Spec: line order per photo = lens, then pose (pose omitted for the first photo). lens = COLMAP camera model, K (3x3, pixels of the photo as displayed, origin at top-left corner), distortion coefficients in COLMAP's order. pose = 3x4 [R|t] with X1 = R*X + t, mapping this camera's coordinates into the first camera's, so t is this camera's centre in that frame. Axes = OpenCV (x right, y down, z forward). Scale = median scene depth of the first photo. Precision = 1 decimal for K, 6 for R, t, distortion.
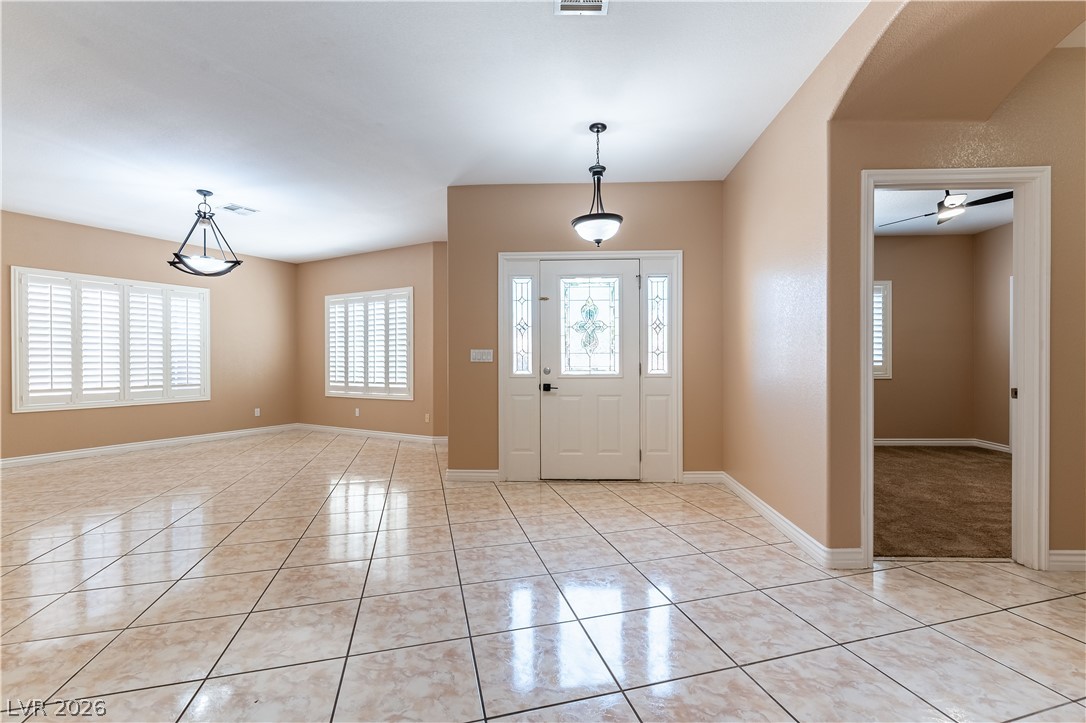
lens RADIAL K [[481.0, 0, 543.9], [0, 481.0, 365.7], [0, 0, 1]] dist [0.008767, -0.001760]
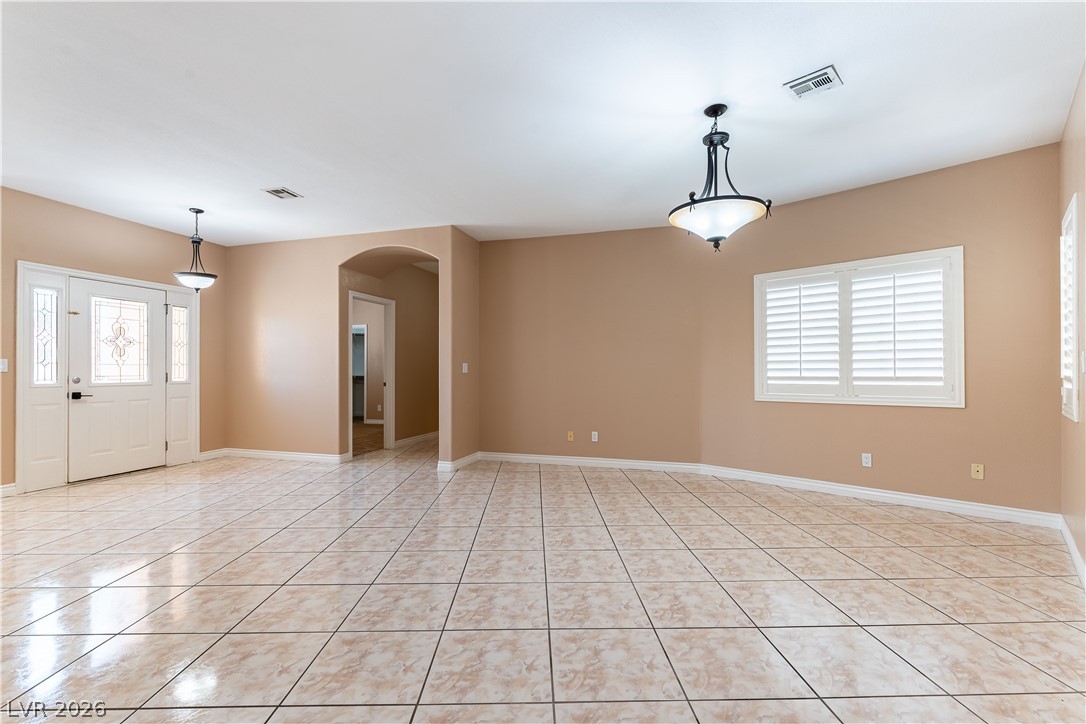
lens RADIAL K [[481.0, 0, 544.6], [0, 481.0, 367.4], [0, 0, 1]] dist [0.008767, -0.001760]
pose [[0.254892, 0.009572, 0.966922, -0.773278], [0.004878, 0.999926, -0.011184, -0.000761], [-0.966957, 0.007567, 0.254827, -0.286322]]
